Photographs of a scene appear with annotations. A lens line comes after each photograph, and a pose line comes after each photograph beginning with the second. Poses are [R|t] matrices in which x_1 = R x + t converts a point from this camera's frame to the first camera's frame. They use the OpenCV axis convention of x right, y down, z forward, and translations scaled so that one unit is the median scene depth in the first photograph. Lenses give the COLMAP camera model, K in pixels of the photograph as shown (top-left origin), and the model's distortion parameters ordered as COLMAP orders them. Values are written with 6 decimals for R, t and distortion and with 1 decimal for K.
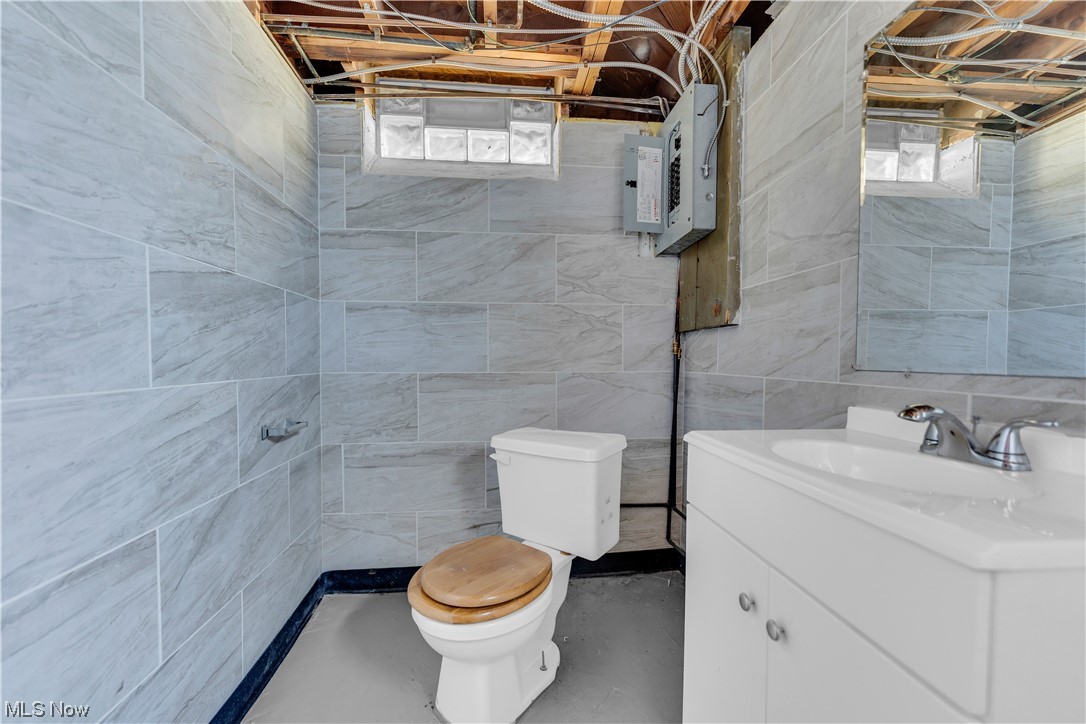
lens RADIAL K [[433.2, 0, 538.6], [0, 433.2, 367.7], [0, 0, 1]] dist [0.000388, 0.000307]
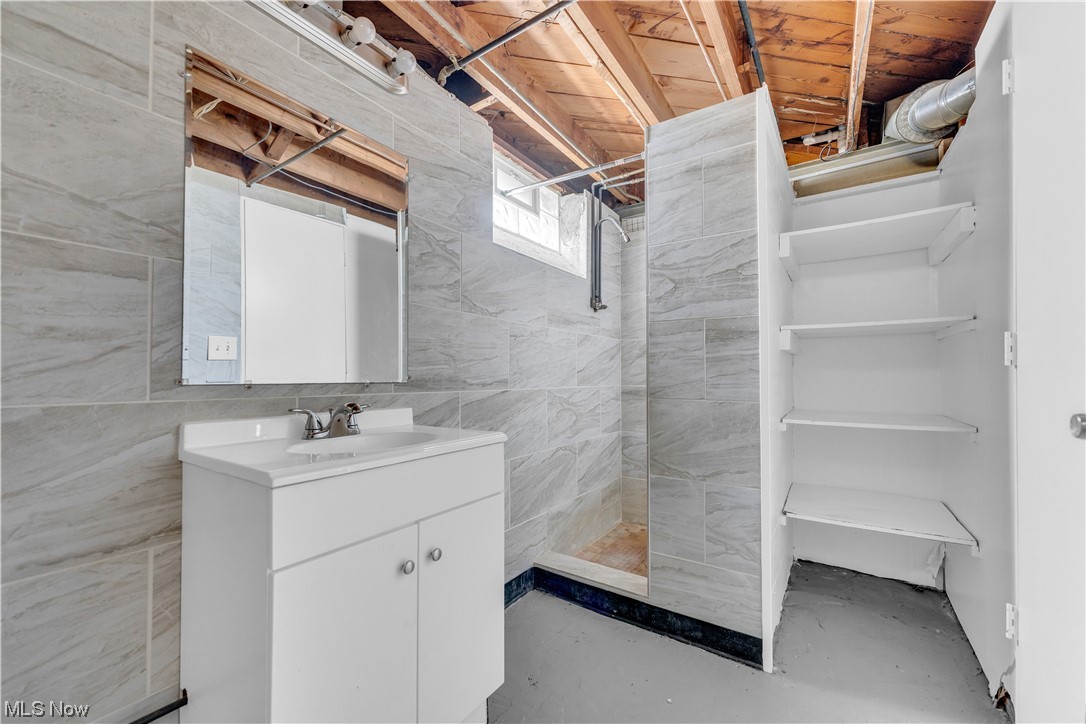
lens RADIAL K [[433.2, 0, 538.6], [0, 433.2, 367.7], [0, 0, 1]] dist [0.000388, 0.000307]
pose [[-0.766188, 0.012367, 0.642497, -0.416077], [0.013961, 0.999899, -0.002599, -0.017289], [-0.642465, 0.006979, -0.766284, 1.154884]]
